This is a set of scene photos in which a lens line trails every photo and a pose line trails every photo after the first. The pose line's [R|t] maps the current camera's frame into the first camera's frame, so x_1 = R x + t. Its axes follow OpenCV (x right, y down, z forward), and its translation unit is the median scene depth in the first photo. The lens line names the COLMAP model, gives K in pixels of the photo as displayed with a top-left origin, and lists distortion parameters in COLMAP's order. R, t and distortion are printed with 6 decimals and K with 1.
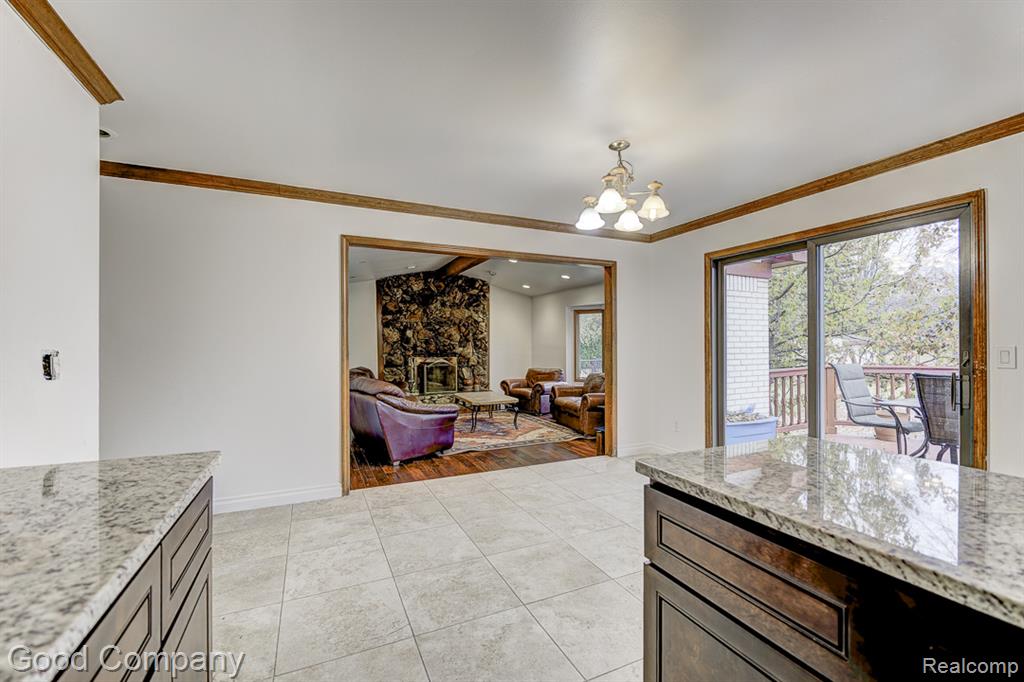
lens RADIAL K [[434.0, 0, 516.2], [0, 434.0, 343.7], [0, 0, 1]] dist [-0.003187, -0.000321]
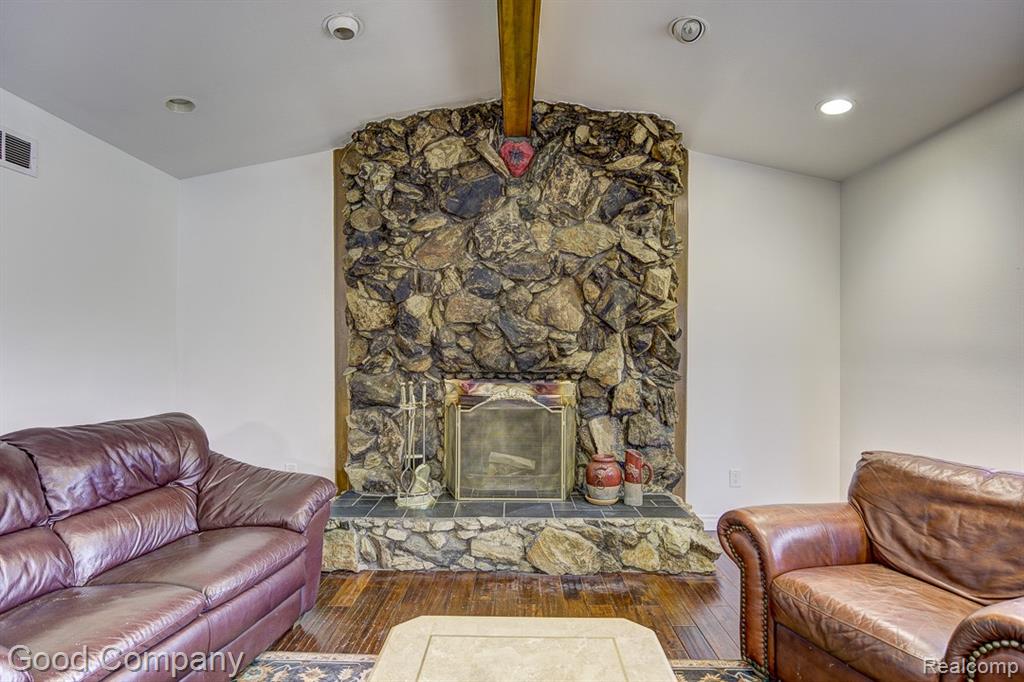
lens RADIAL K [[522.4, 0, 519.0], [0, 522.4, 343.8], [0, 0, 1]] dist [-0.003958, 0.000450]
pose [[0.910119, 0.005193, -0.414314, -0.019076], [-0.011328, 0.999860, -0.012354, 0.009186], [0.414191, 0.015937, 0.910050, 0.687723]]
